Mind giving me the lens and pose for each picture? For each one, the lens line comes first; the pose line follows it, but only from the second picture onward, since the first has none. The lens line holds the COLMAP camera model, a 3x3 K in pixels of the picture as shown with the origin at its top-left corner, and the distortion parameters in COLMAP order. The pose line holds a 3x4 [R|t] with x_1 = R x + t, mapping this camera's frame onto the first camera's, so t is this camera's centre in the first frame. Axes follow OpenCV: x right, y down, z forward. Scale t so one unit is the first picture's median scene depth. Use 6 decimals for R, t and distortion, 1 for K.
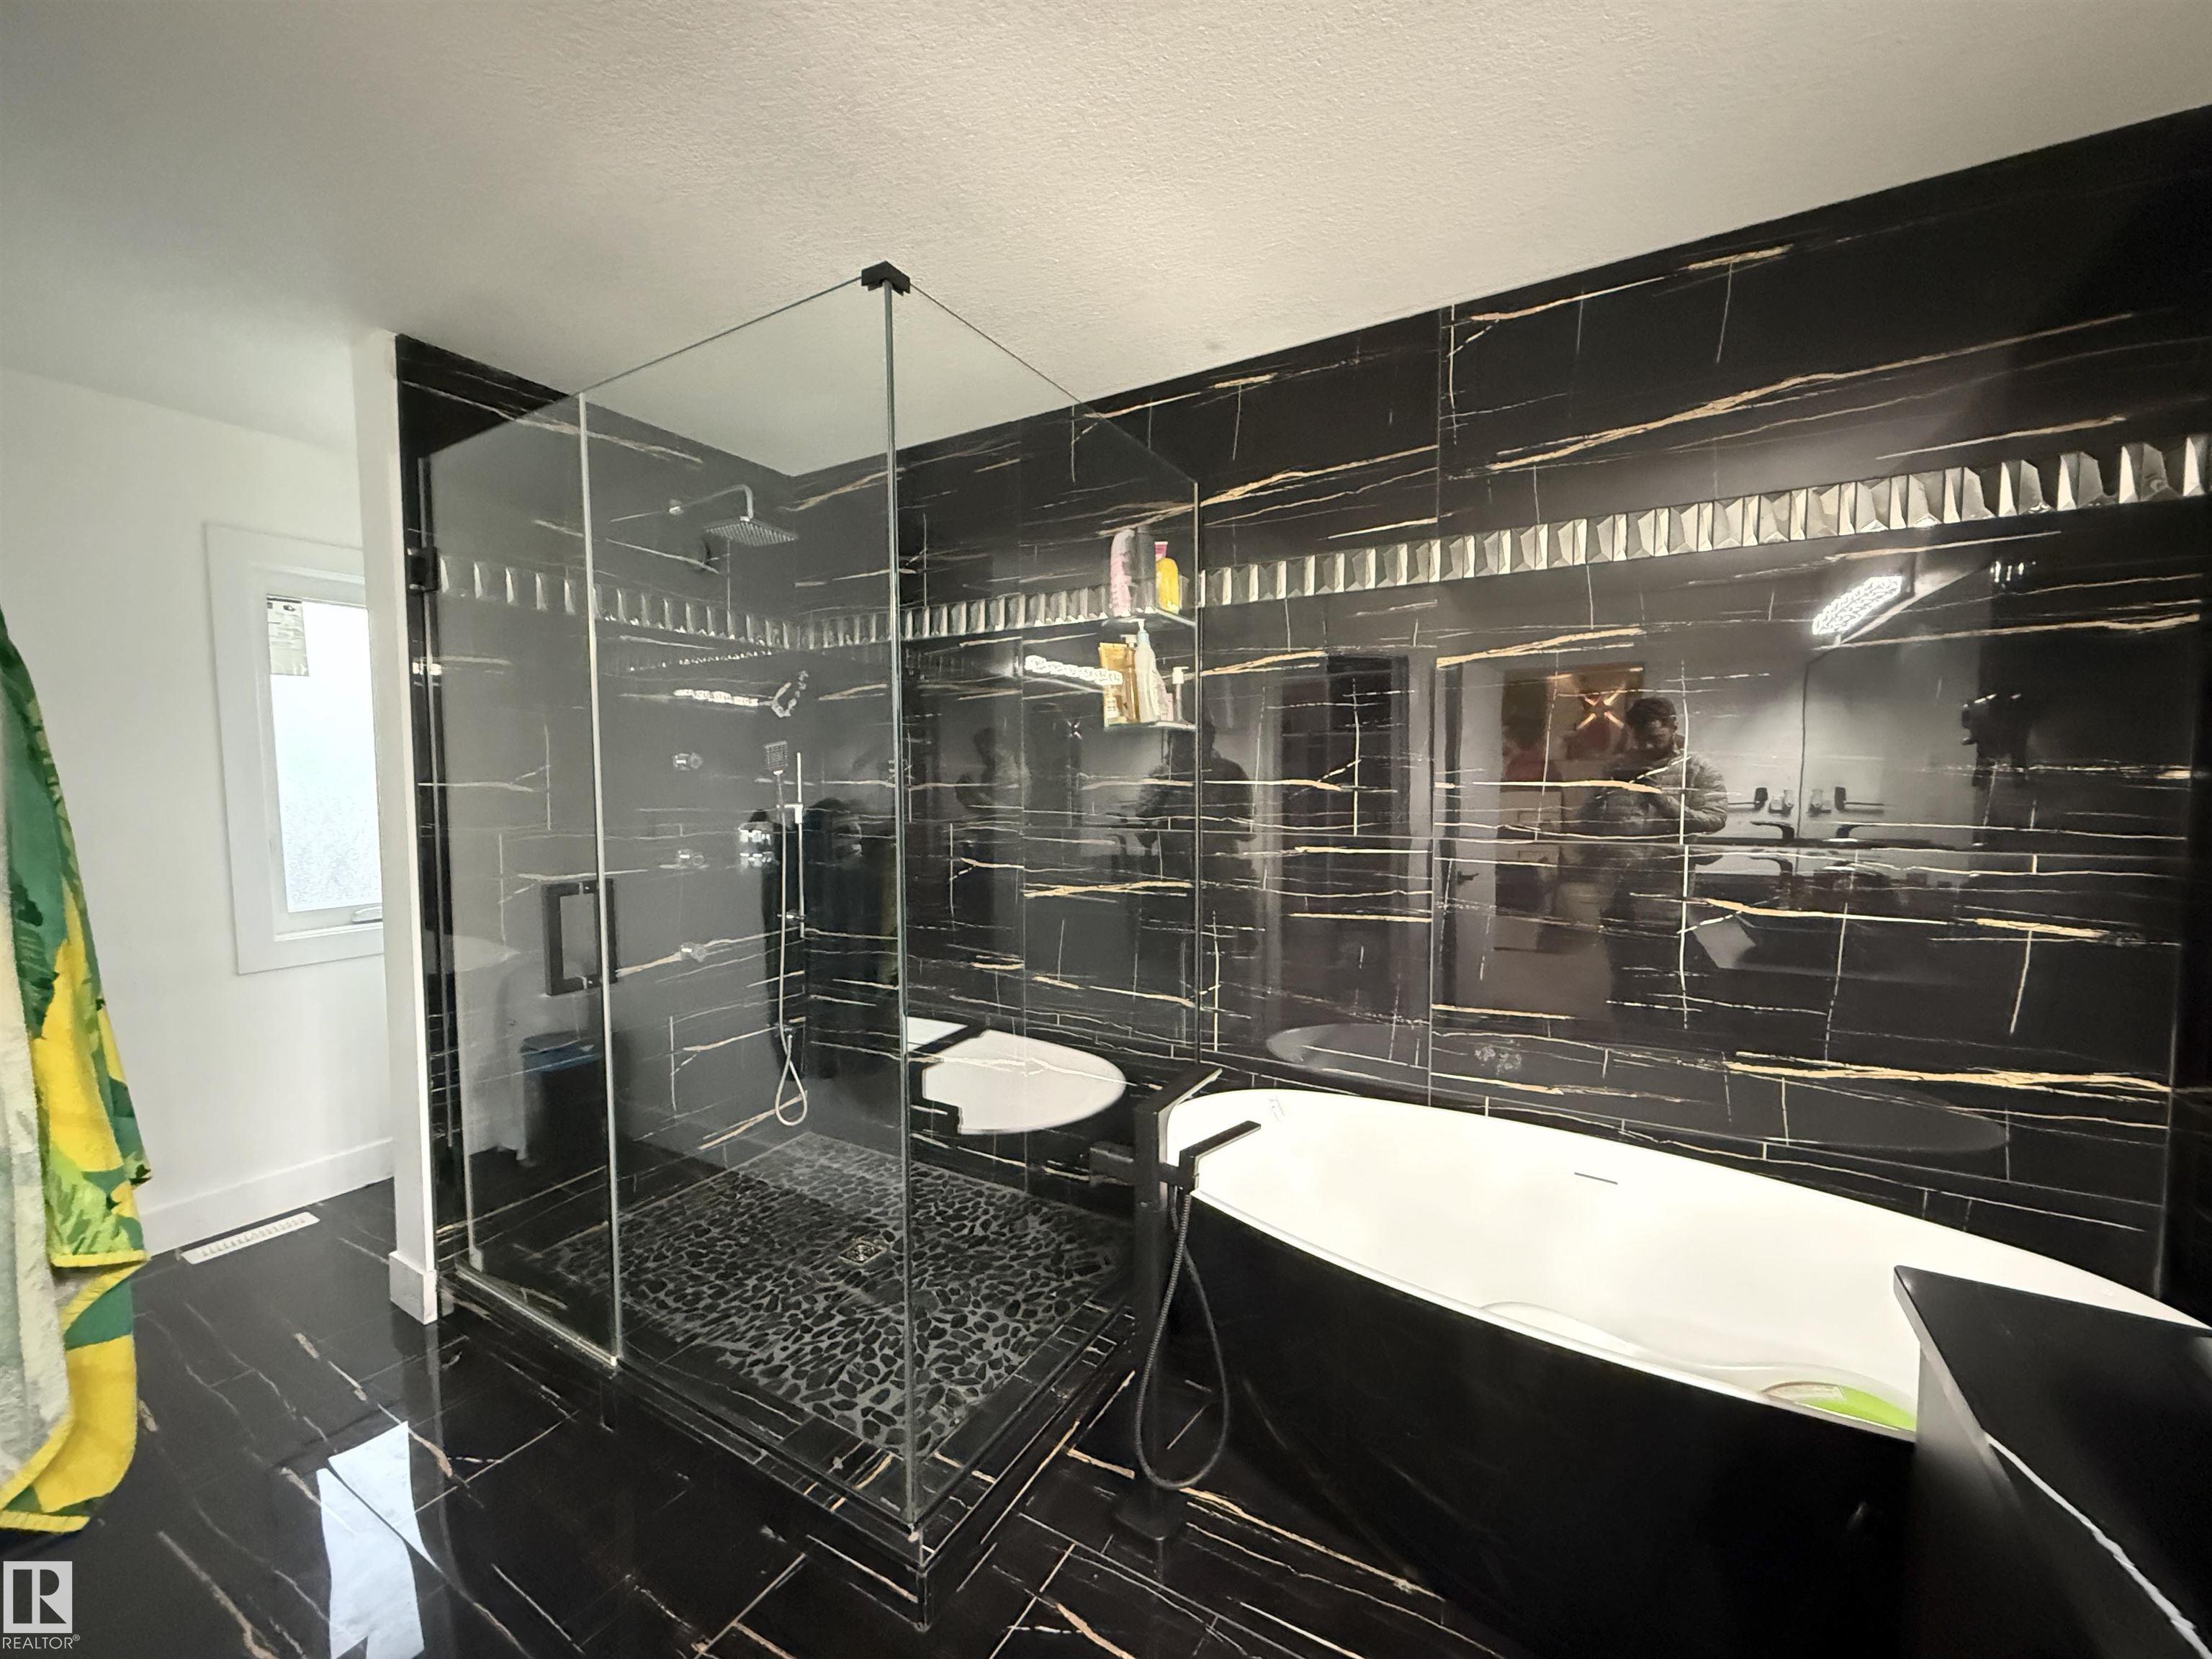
lens RADIAL K [[885.3, 0, 1106.0], [0, 885.3, 829.5], [0, 0, 1]] dist [-0.002441, 0.000142]
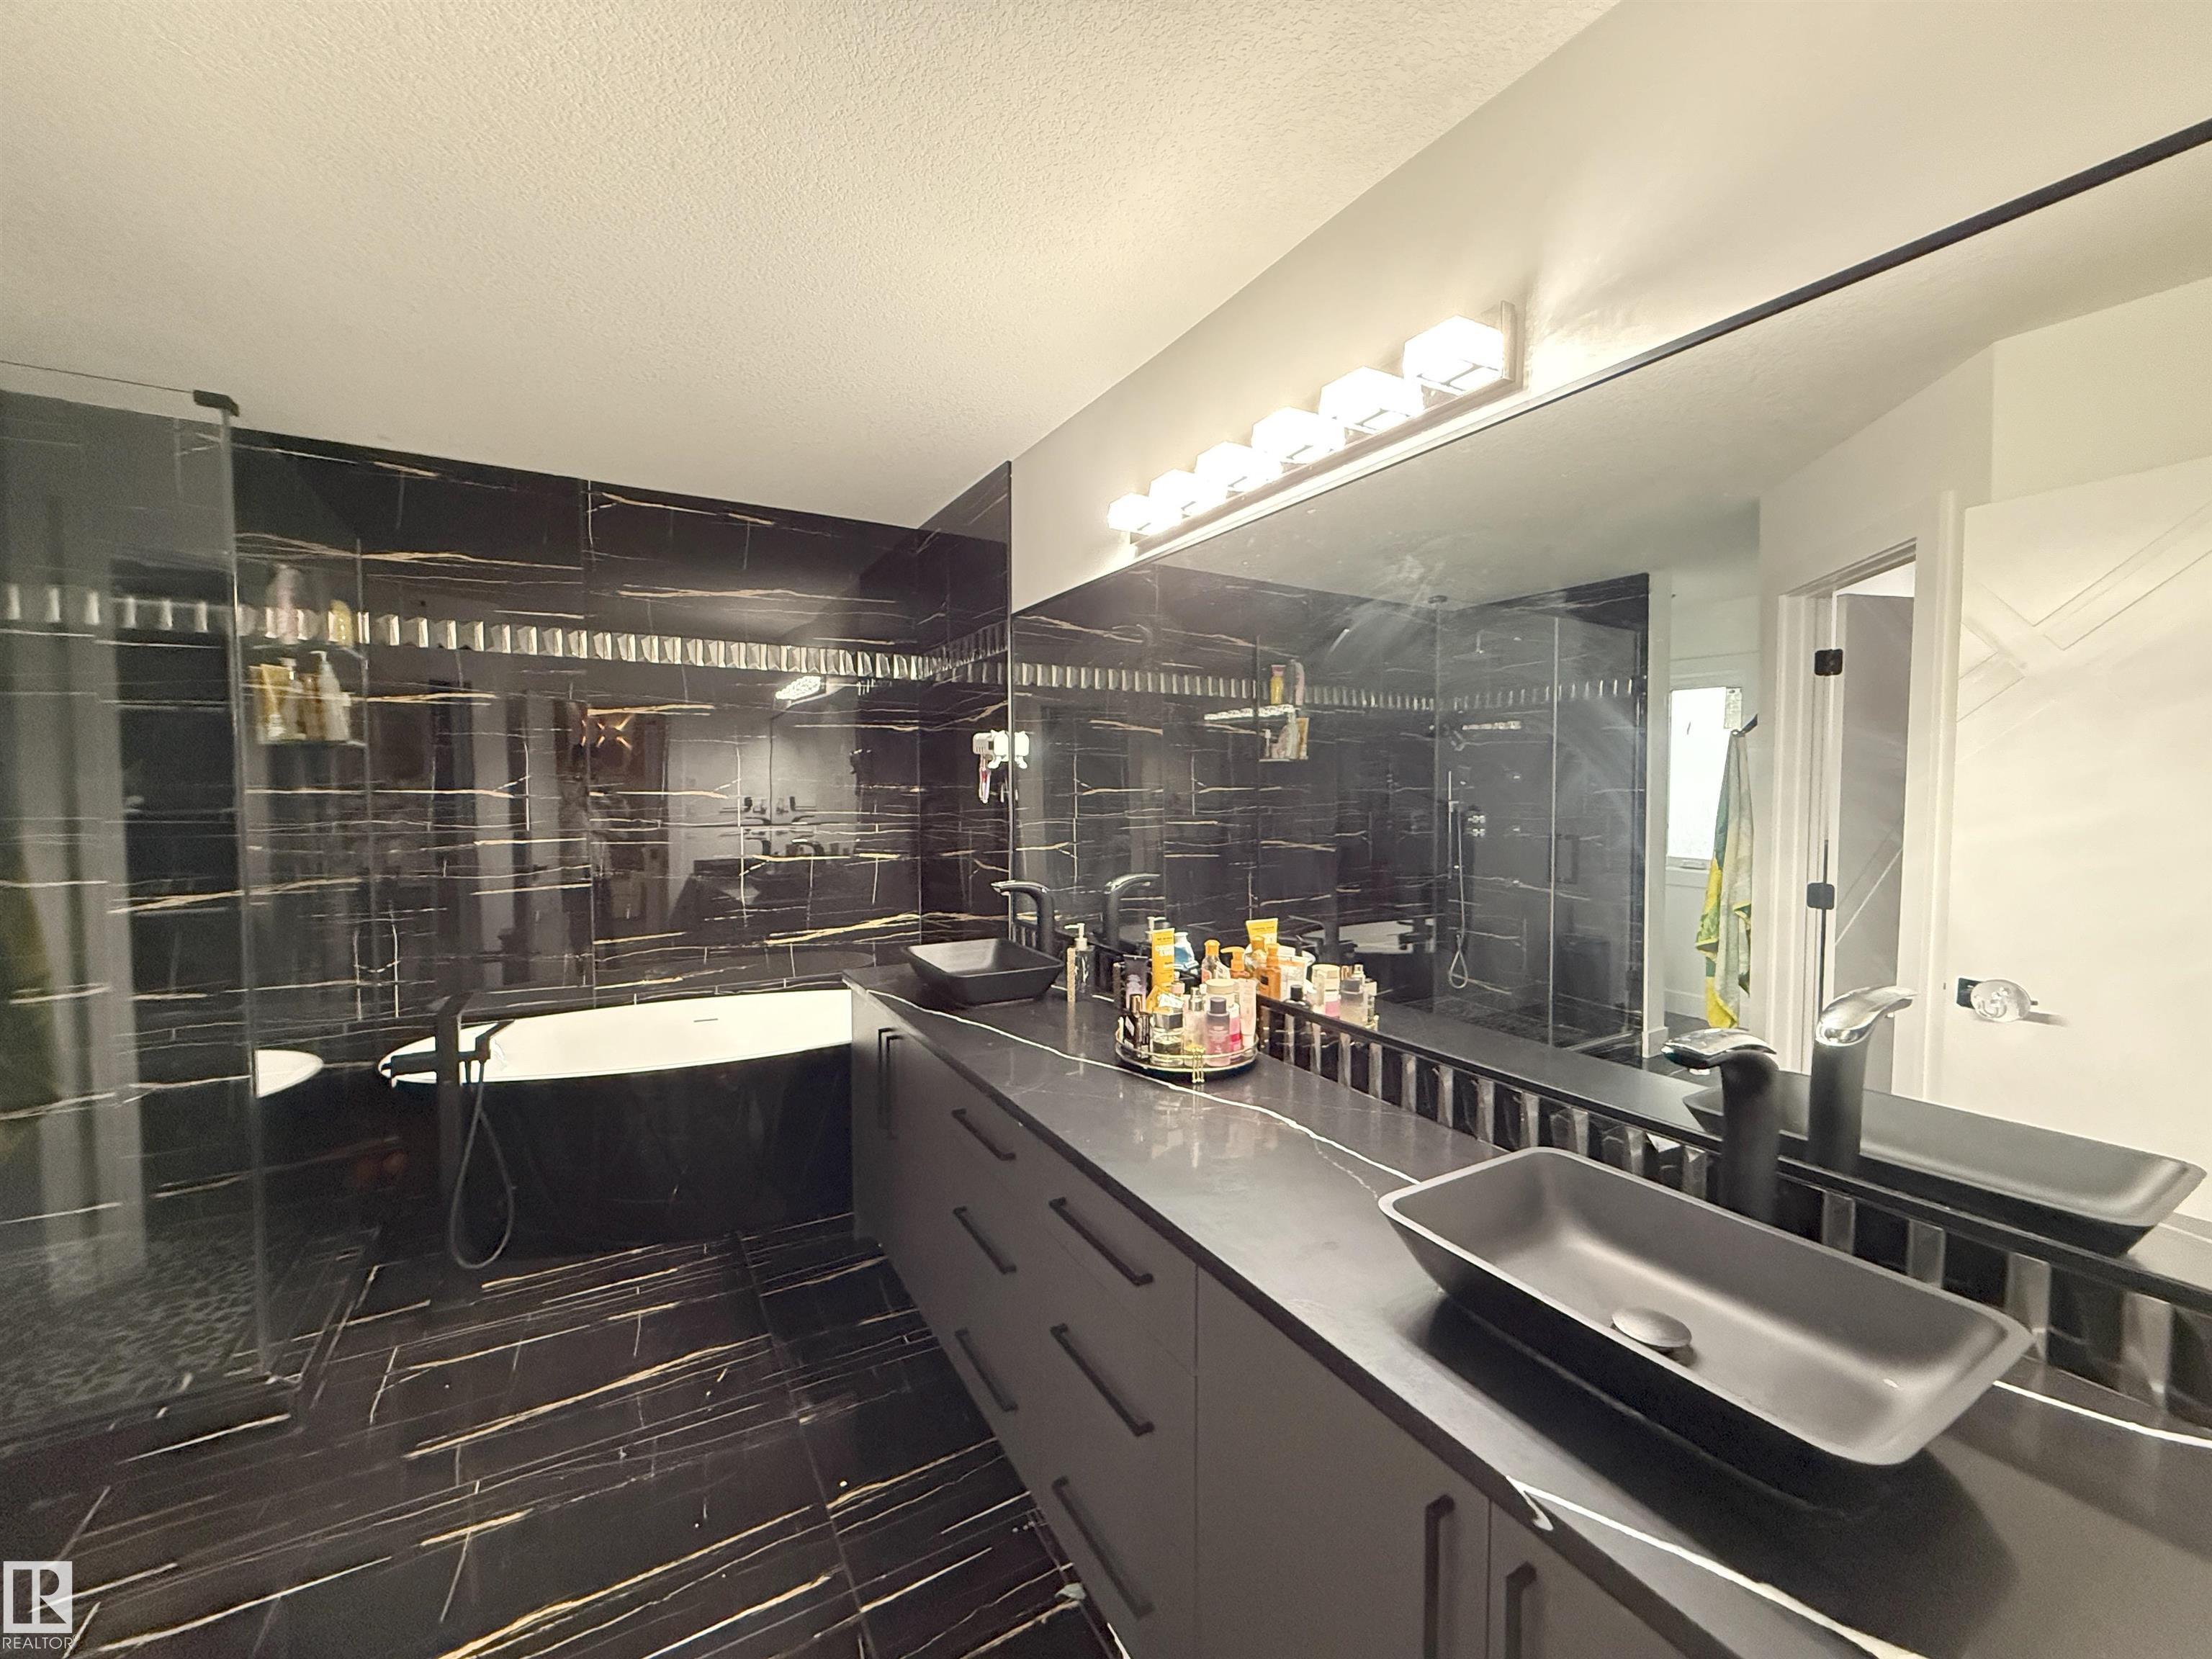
lens RADIAL K [[885.3, 0, 1106.0], [0, 885.3, 829.5], [0, 0, 1]] dist [-0.002441, 0.000142]
pose [[0.489692, -0.030771, 0.871352, -0.522981], [0.045226, 0.998928, 0.009860, 0.036901], [-0.870721, 0.034580, 0.490559, -0.511171]]
